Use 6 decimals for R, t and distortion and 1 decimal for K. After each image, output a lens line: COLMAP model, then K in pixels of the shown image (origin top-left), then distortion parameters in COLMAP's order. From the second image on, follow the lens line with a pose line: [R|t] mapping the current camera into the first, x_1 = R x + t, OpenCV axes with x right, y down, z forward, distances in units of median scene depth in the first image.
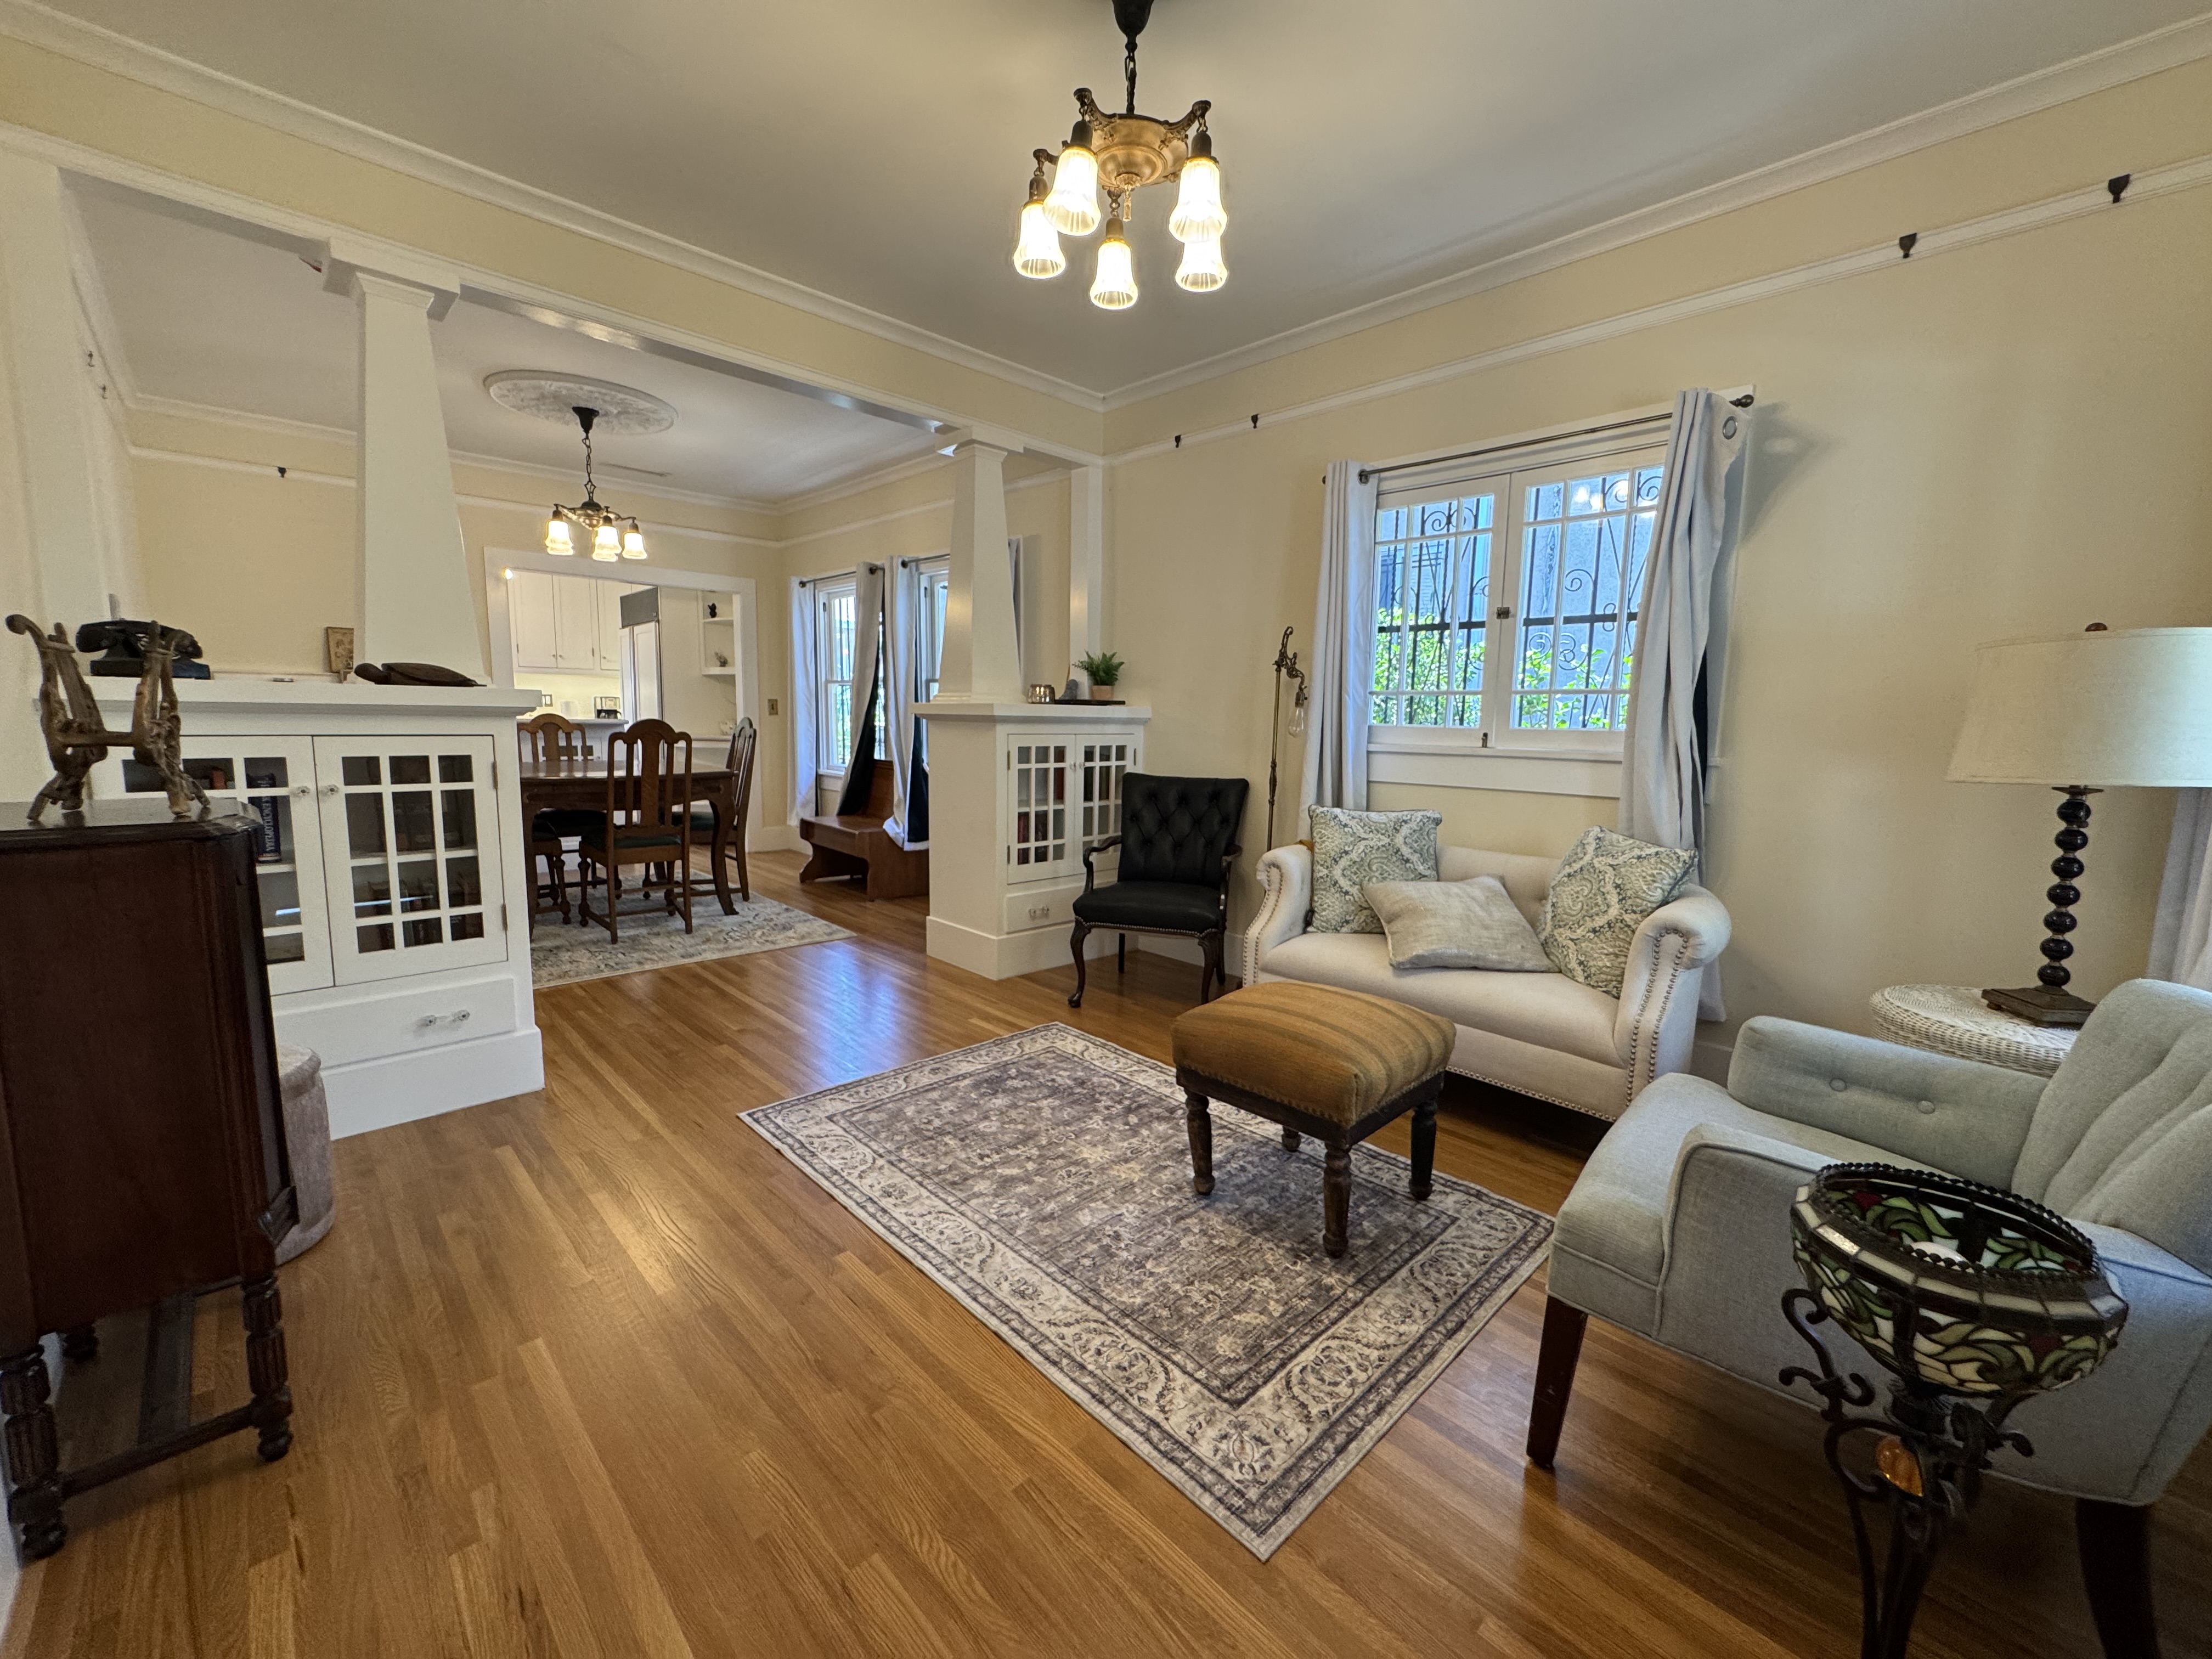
lens RADIAL K [[885.7, 0, 1106.3], [0, 885.7, 826.5], [0, 0, 1]] dist [-0.004847, 0.001097]
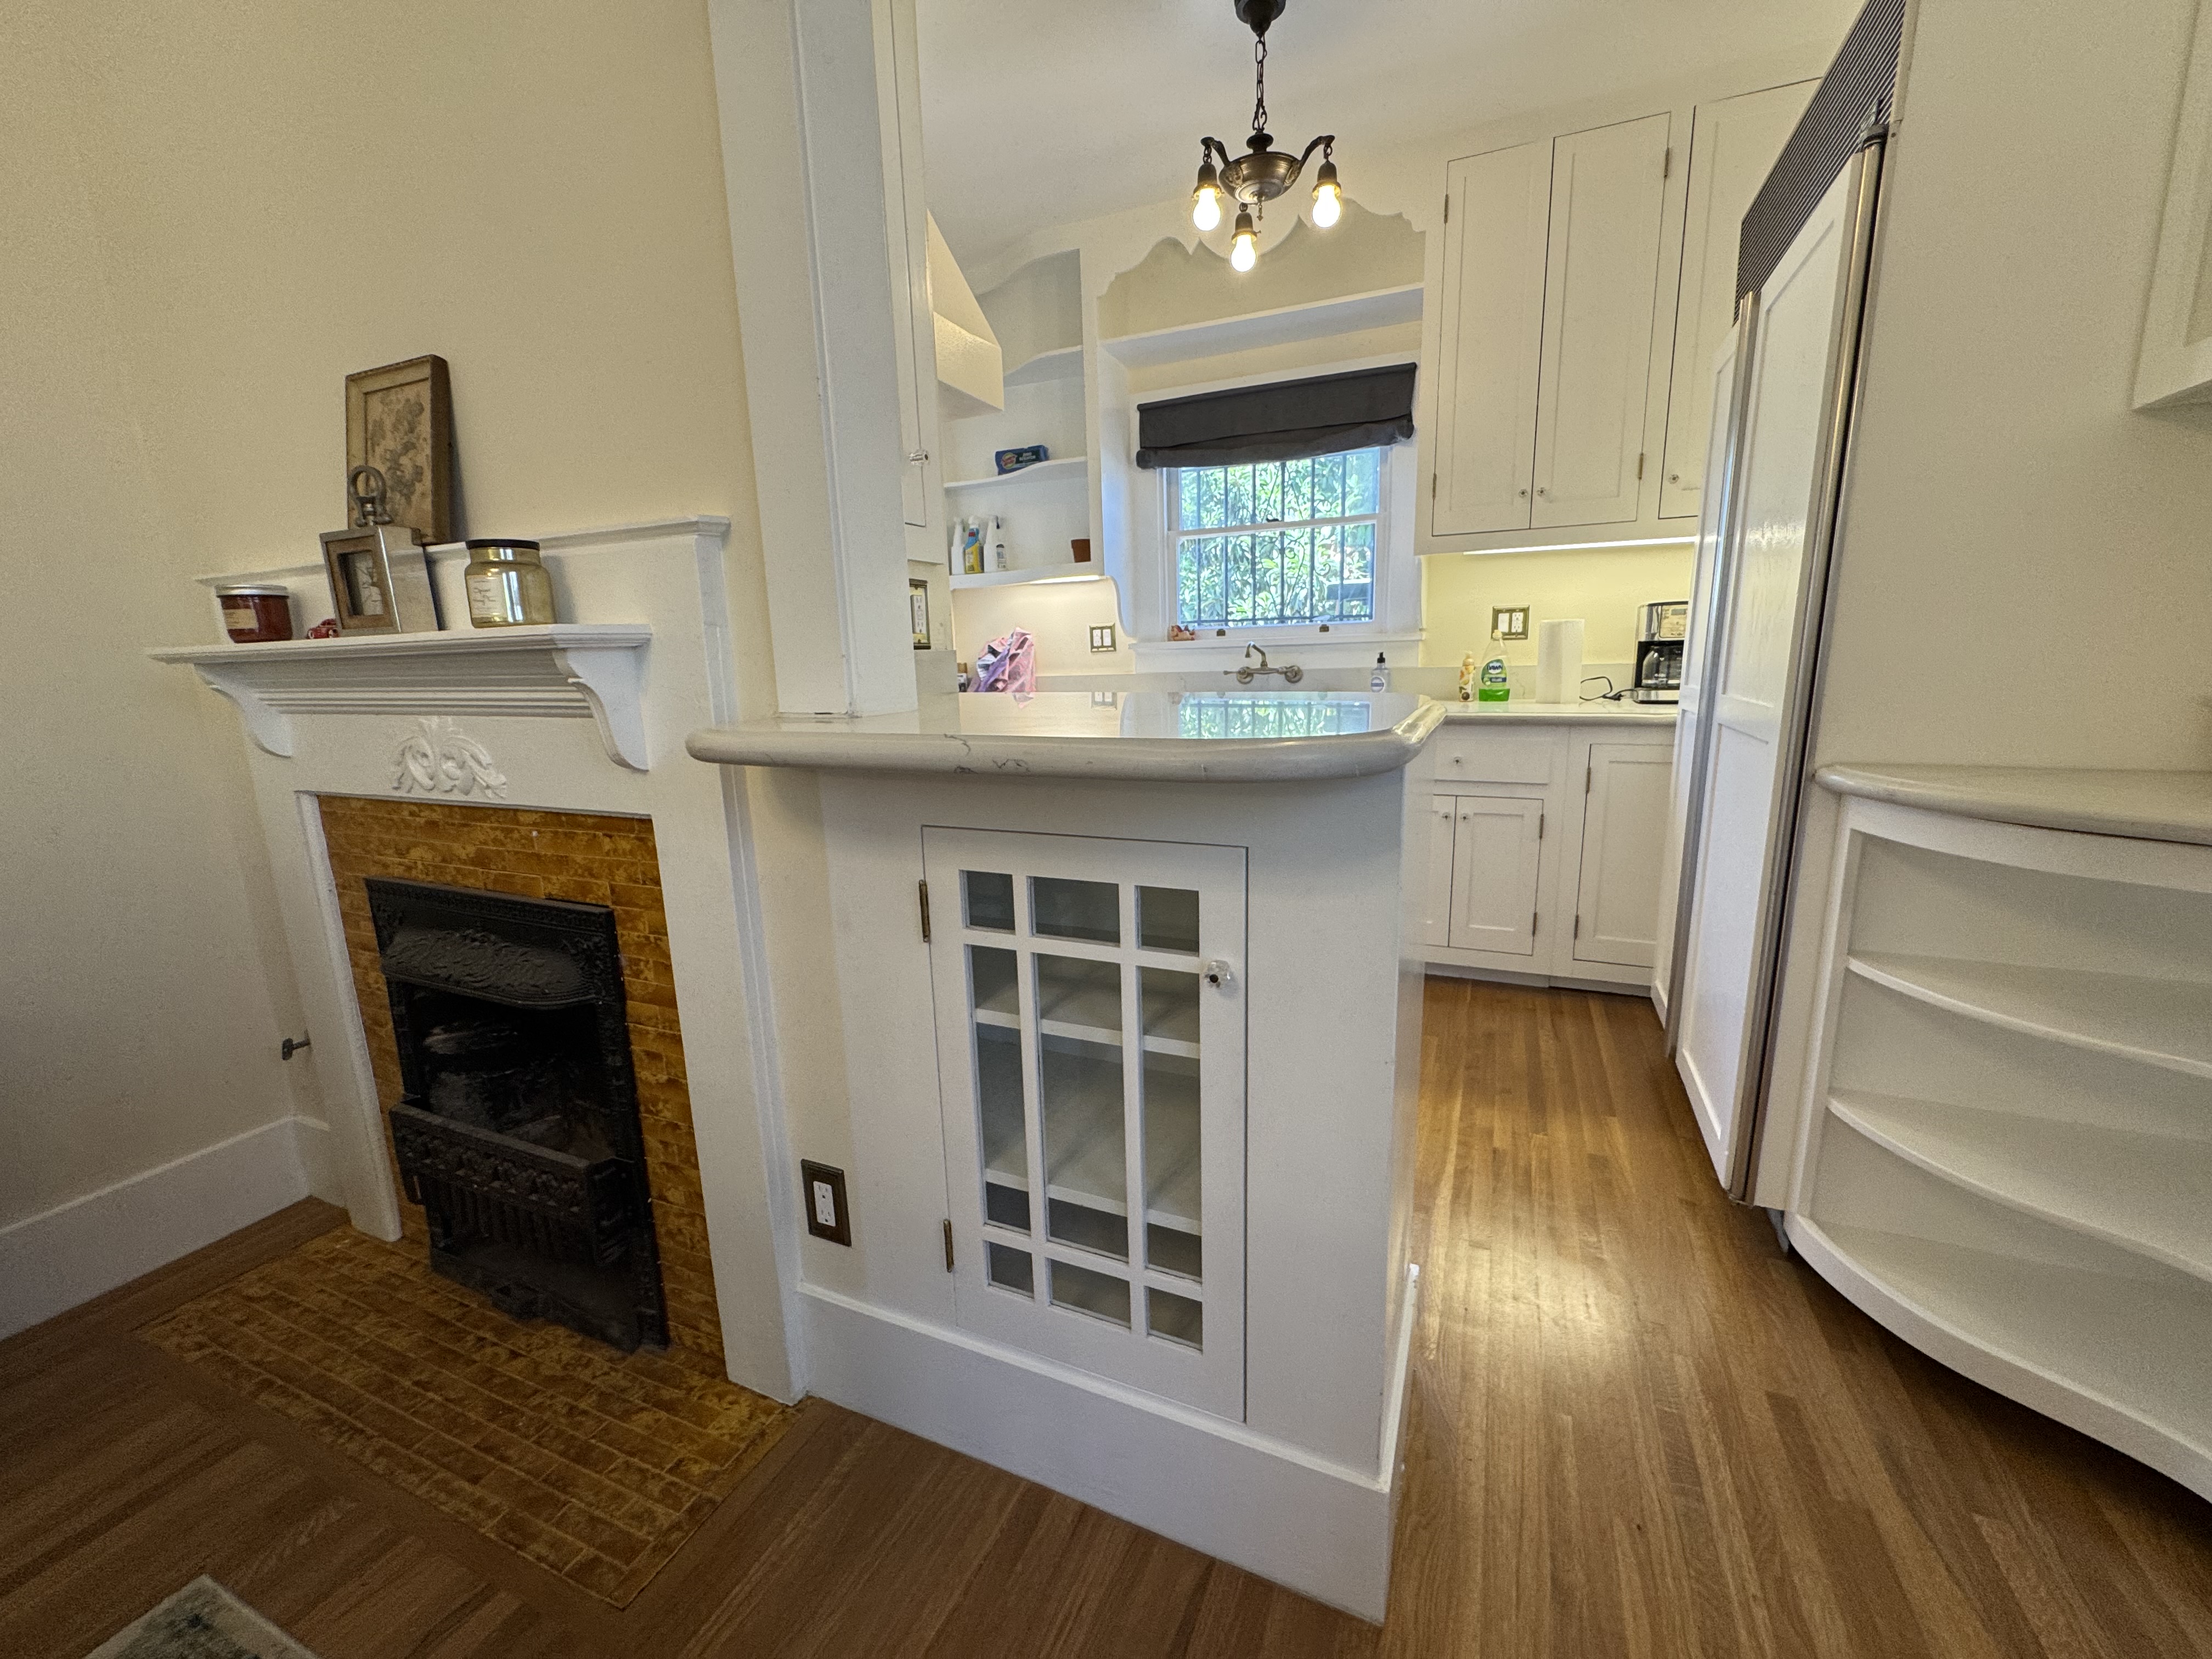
lens RADIAL K [[885.7, 0, 1105.0], [0, 885.7, 830.9], [0, 0, 1]] dist [-0.004847, 0.001097]
pose [[0.375215, 0.156205, -0.913681, -0.880985], [-0.082705, 0.987409, 0.134846, -0.240949], [0.923241, 0.024970, 0.383410, 1.828389]]
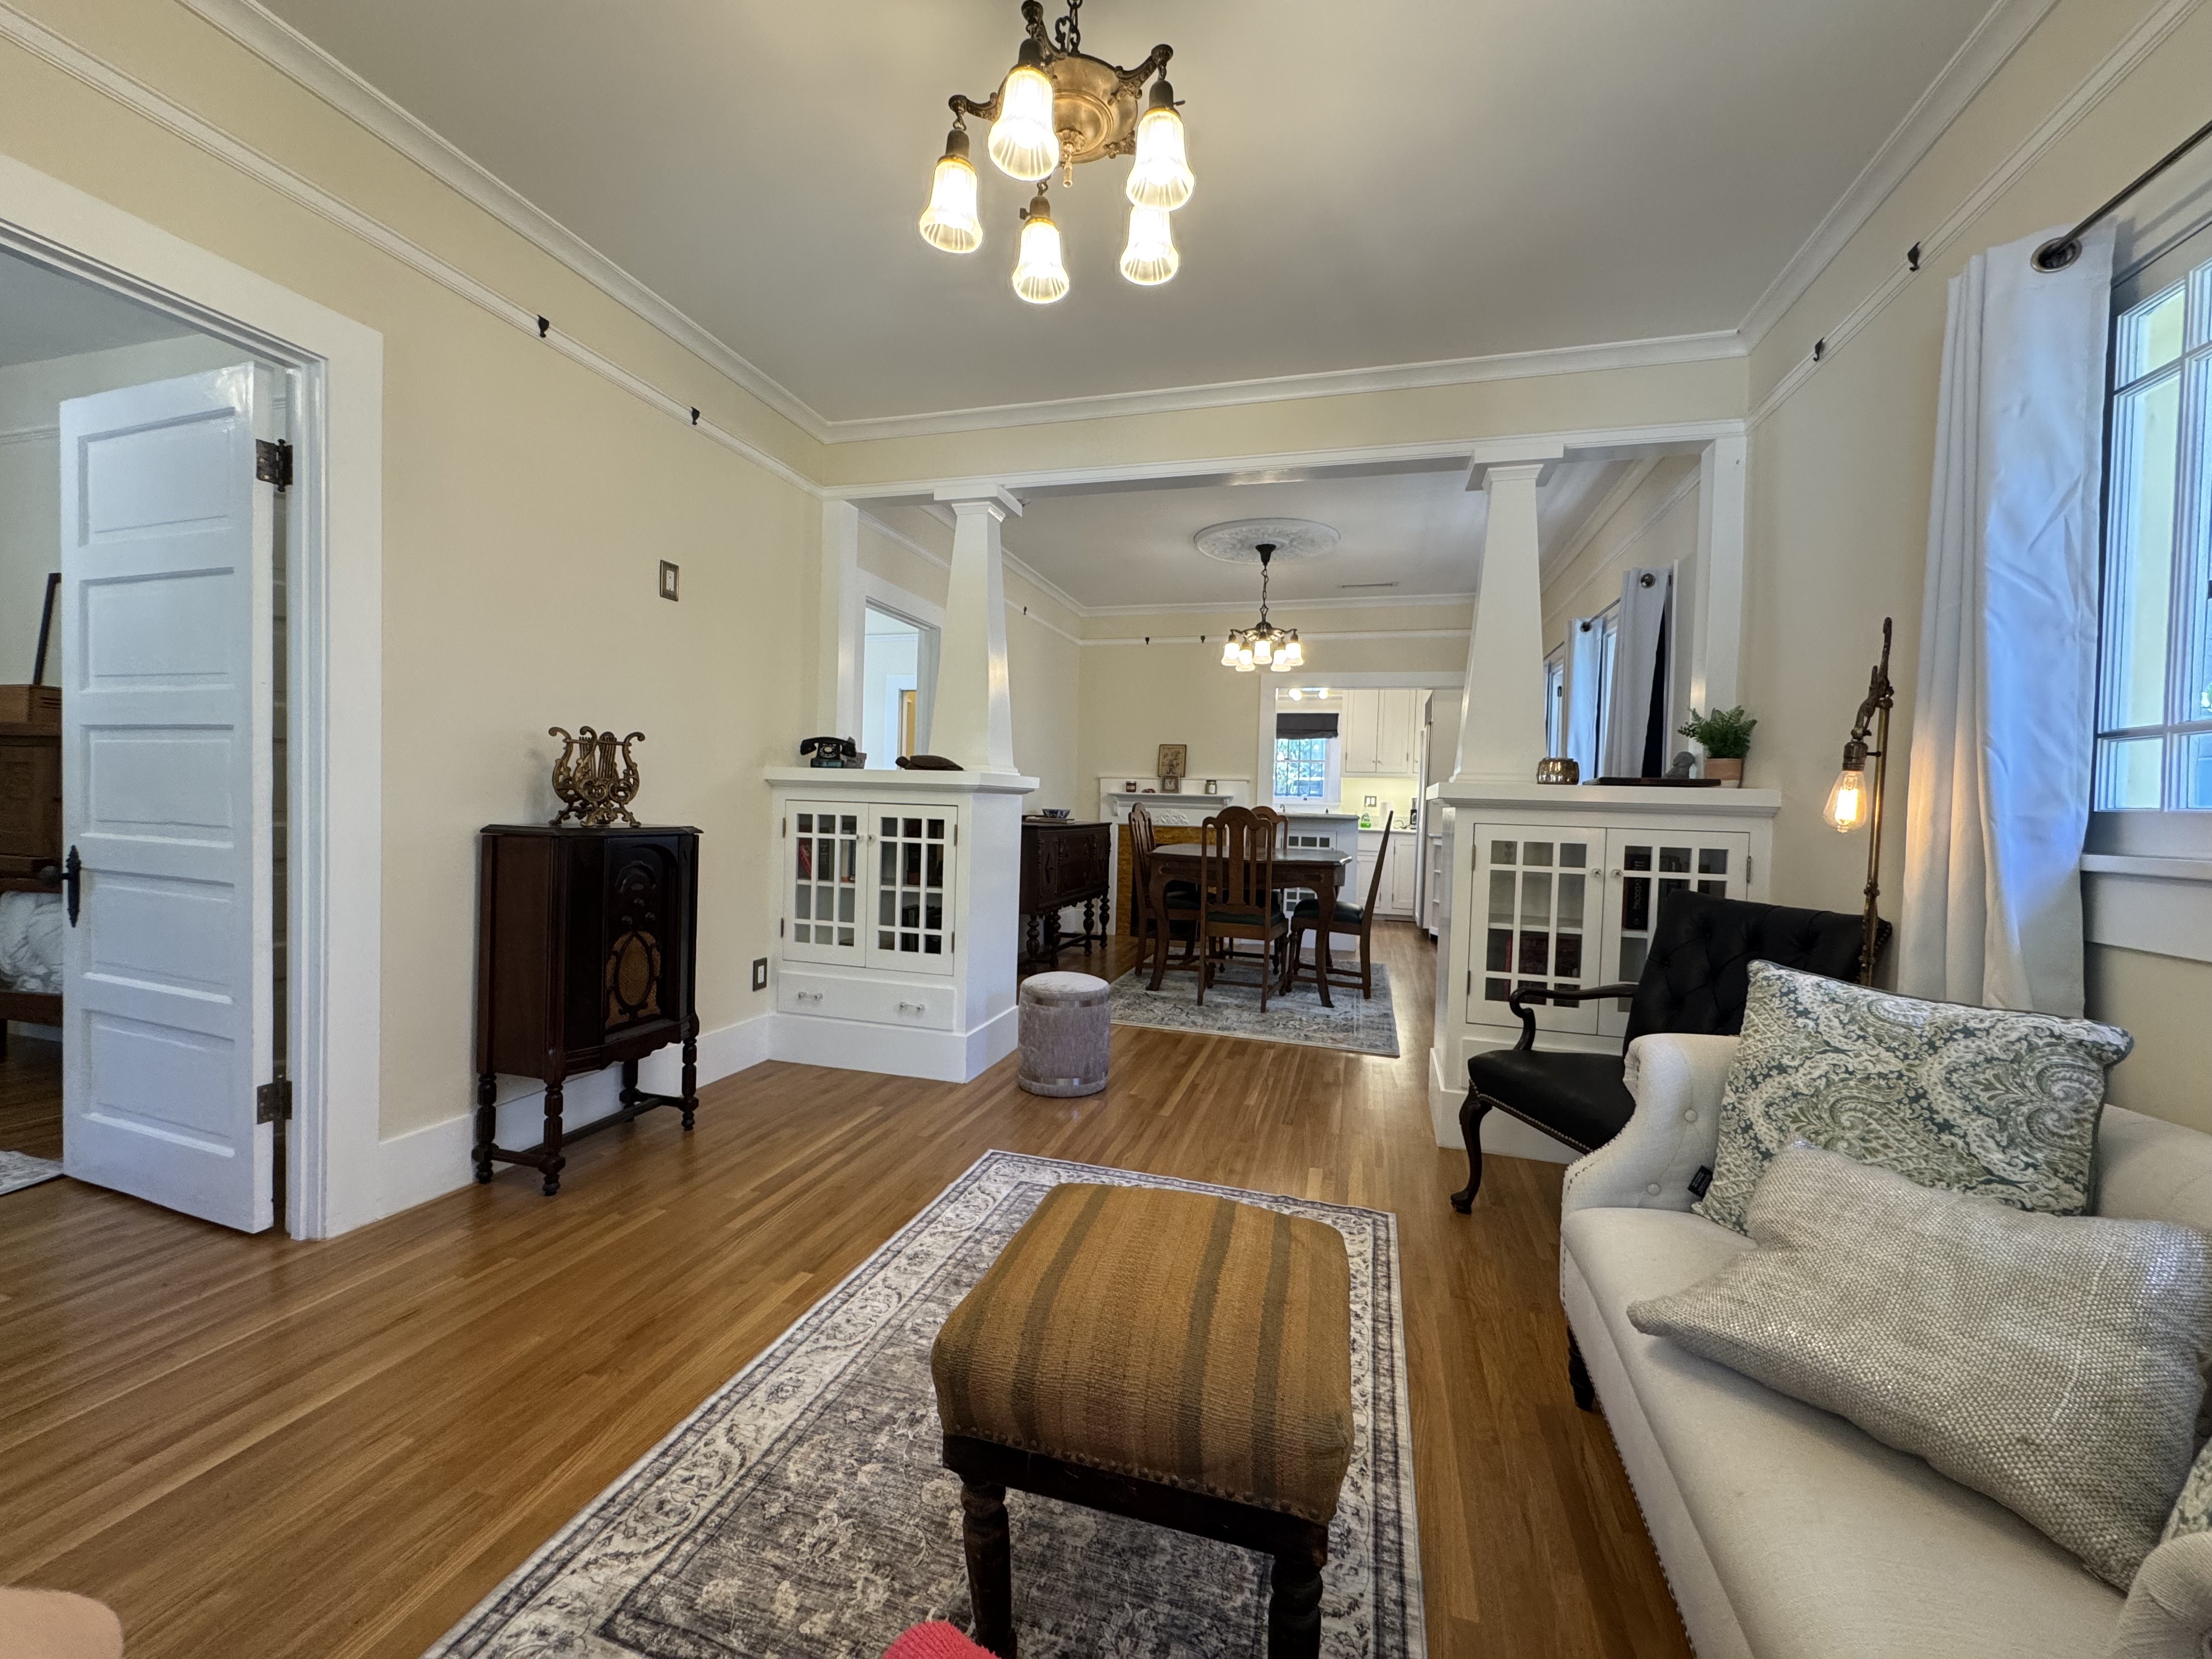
lens RADIAL K [[885.7, 0, 1104.2], [0, 885.7, 826.1], [0, 0, 1]] dist [-0.004847, 0.001097]
pose [[0.491652, 0.019980, -0.870562, 0.477761], [-0.130539, 0.990131, -0.050999, -0.025975], [0.860951, 0.138716, 0.489408, 0.427218]]
